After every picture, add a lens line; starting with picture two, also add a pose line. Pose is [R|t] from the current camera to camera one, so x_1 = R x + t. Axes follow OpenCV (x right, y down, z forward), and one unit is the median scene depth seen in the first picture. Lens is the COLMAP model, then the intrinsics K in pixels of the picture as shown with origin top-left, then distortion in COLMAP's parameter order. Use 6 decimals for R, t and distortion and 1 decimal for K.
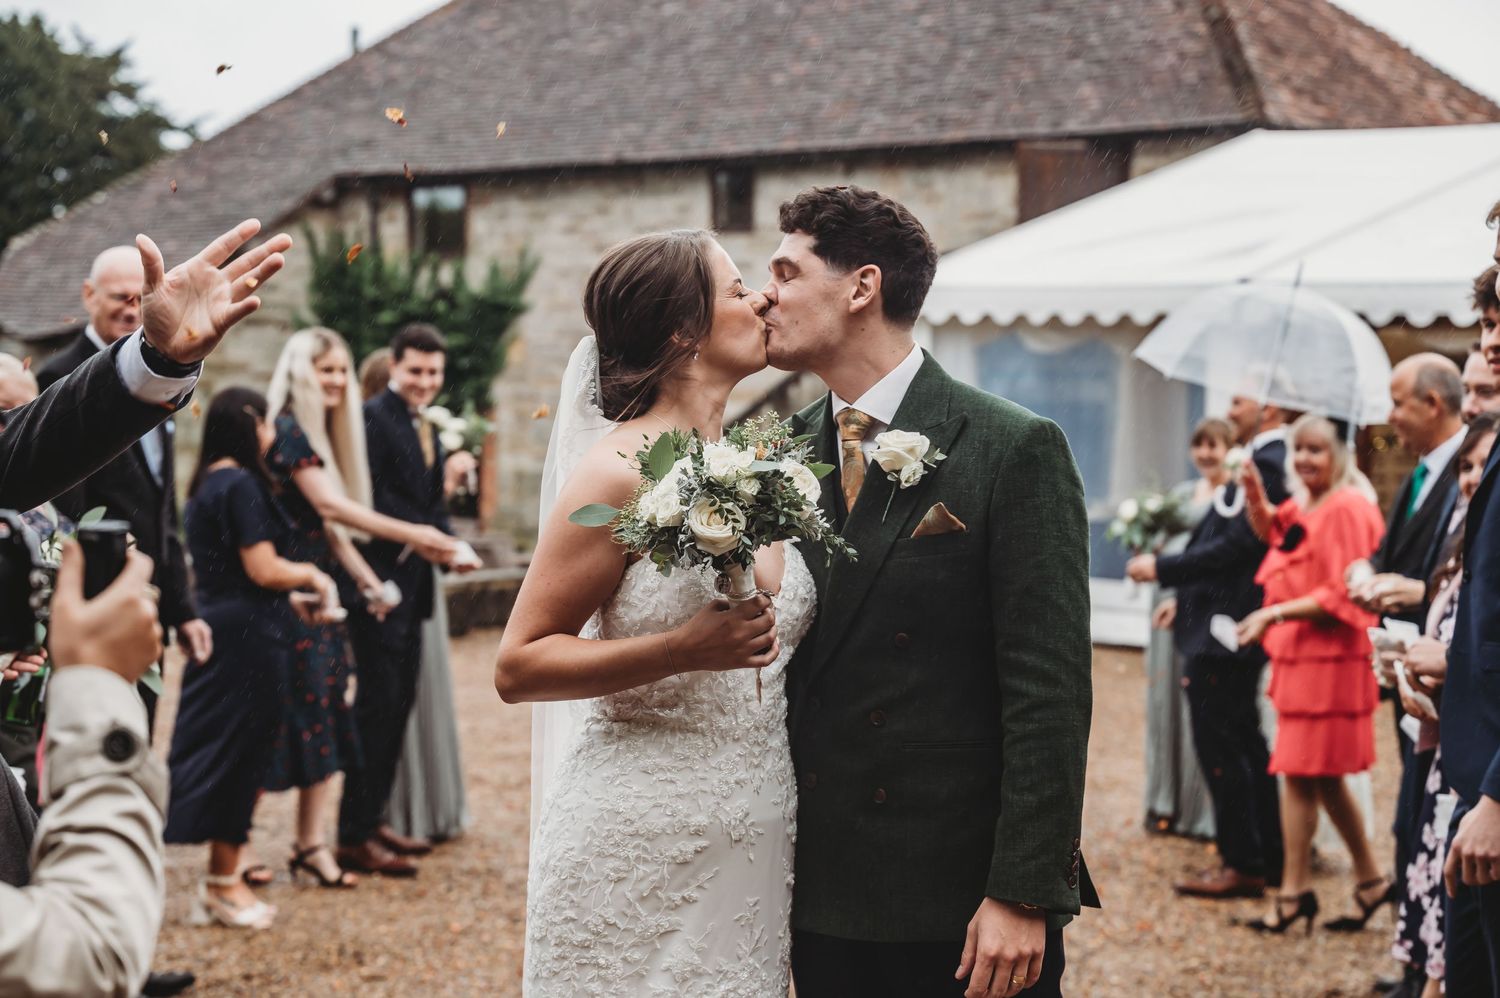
lens RADIAL K [[2998.9, 0, 747.6], [0, 2998.9, 499.8], [0, 0, 1]] dist [0.012924, -0.080142]
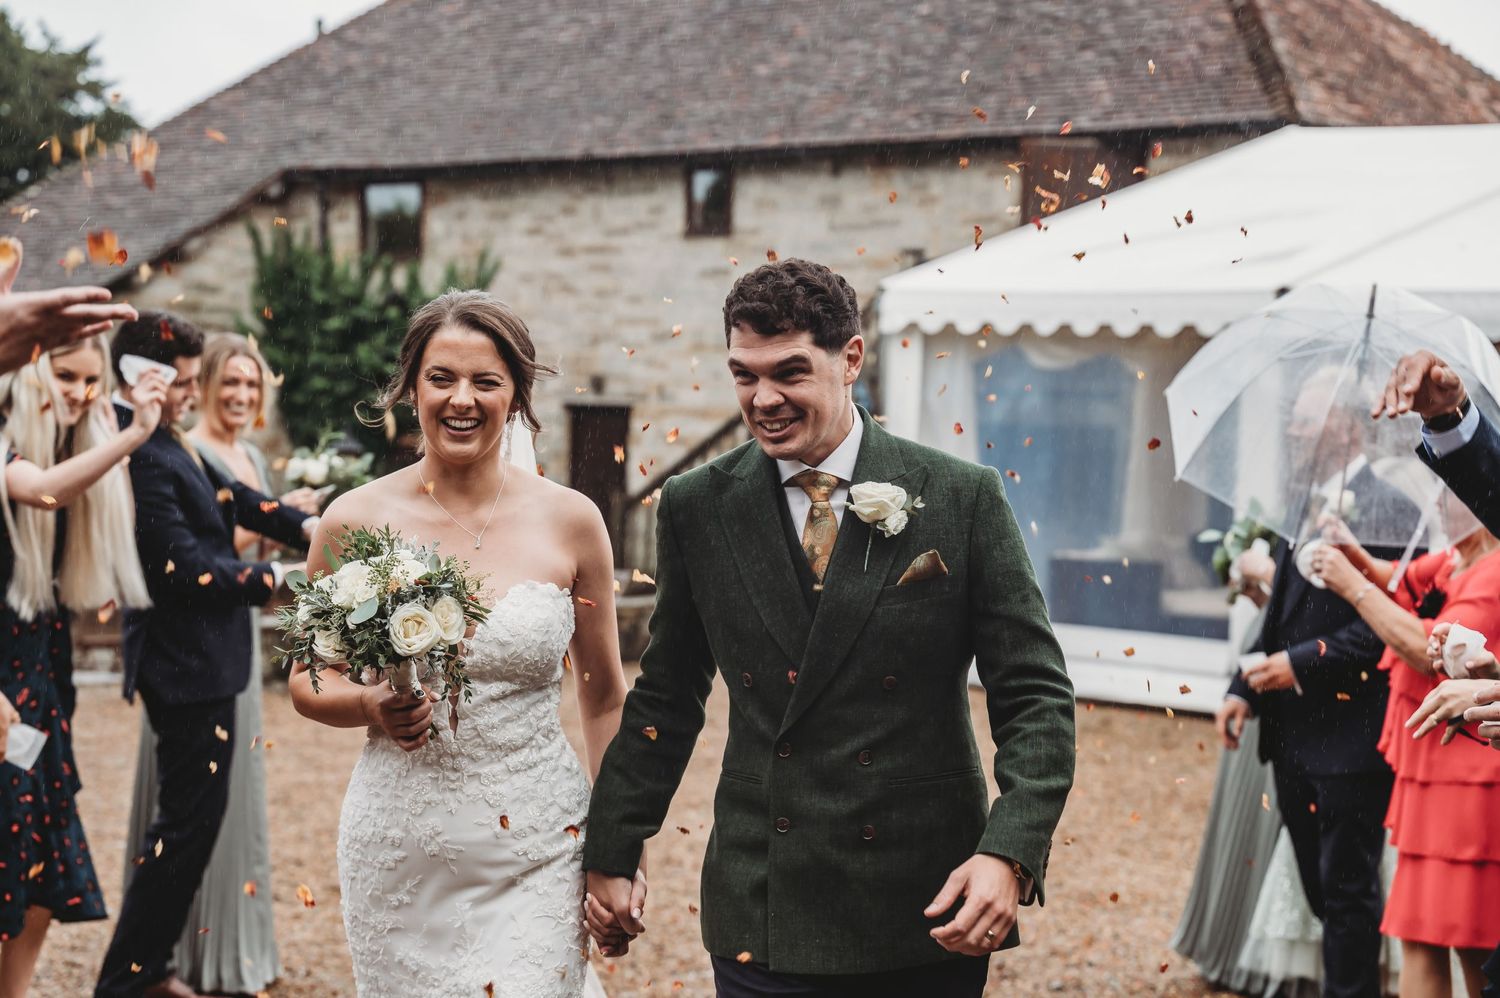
lens RADIAL K [[2989.7, 0, 754.3], [0, 2989.7, 502.3], [0, 0, 1]] dist [0.009967, 0.035303]
pose [[0.999877, 0.014943, 0.004773, 0.005615], [-0.014914, 0.999870, -0.006103, -0.002266], [-0.004863, 0.006031, 0.999970, 0.084564]]
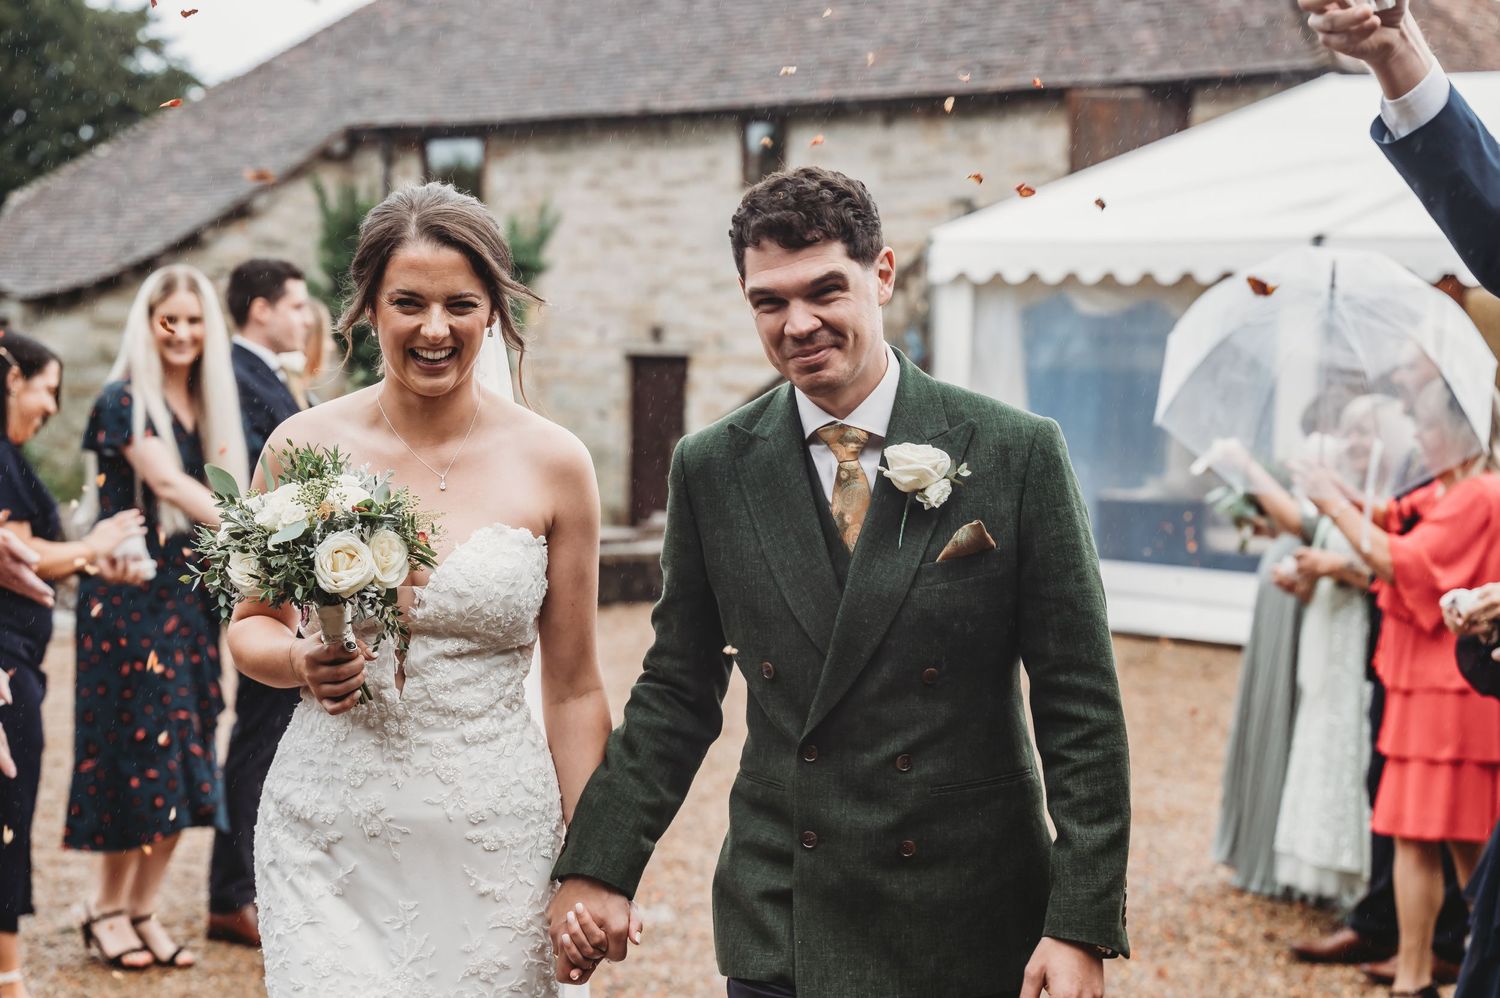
lens RADIAL K [[2998.9, 0, 747.6], [0, 2998.9, 499.8], [0, 0, 1]] dist [0.012924, -0.080142]
pose [[0.999852, 0.004994, -0.016475, 0.005624], [-0.004806, 0.999923, 0.011440, -0.002100], [0.016531, -0.011359, 0.999799, 0.060029]]
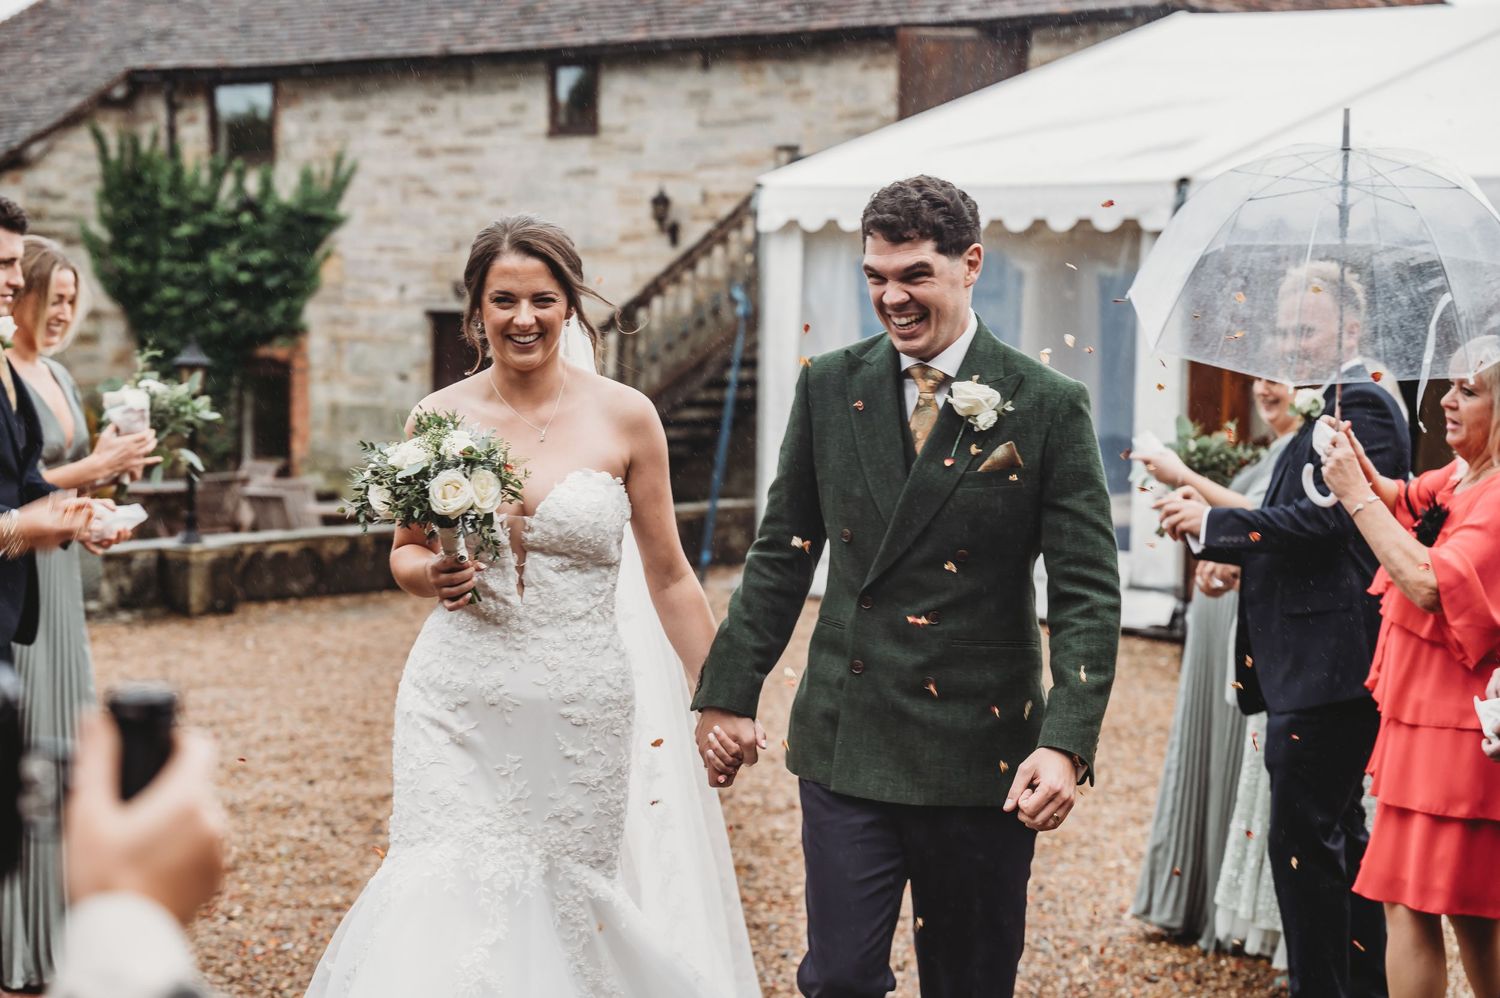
lens RADIAL K [[2989.7, 0, 754.3], [0, 2989.7, 502.3], [0, 0, 1]] dist [0.009967, 0.035303]
pose [[0.998785, -0.000723, 0.049272, 0.004462], [-0.000523, 0.999680, 0.025279, -0.003160], [-0.049275, -0.025274, 0.998465, 0.113888]]
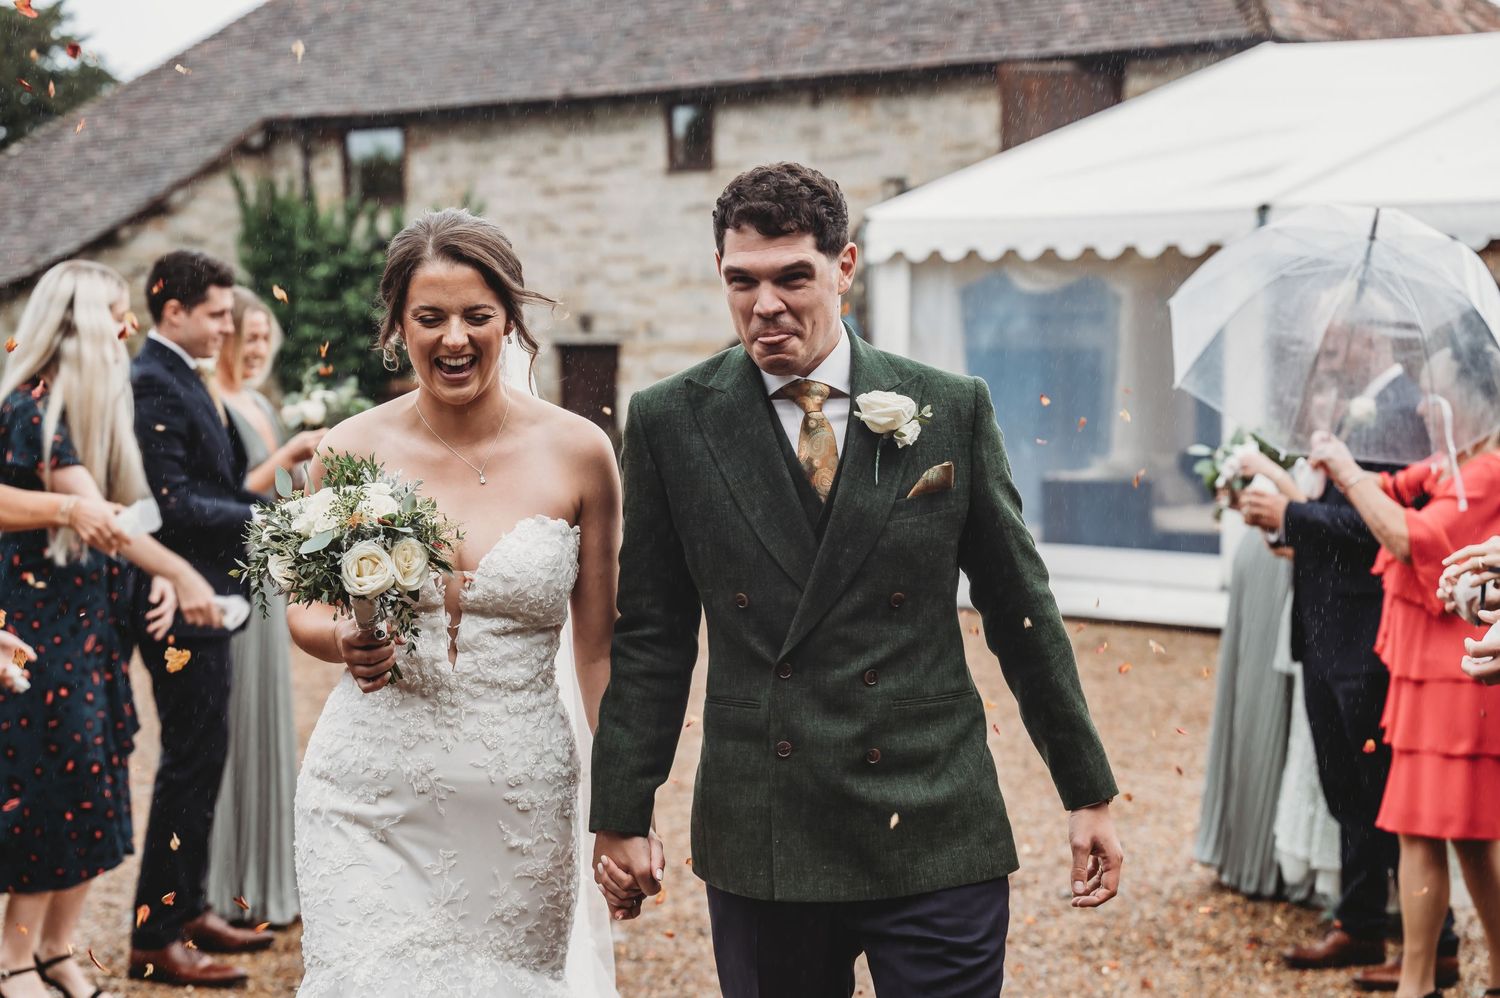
lens RADIAL K [[2989.7, 0, 754.3], [0, 2989.7, 502.3], [0, 0, 1]] dist [0.009967, 0.035303]
pose [[0.999785, -0.018751, 0.008898, 0.004193], [0.018605, 0.999696, 0.016169, -0.001956], [-0.009199, -0.016000, 0.999830, 0.078127]]
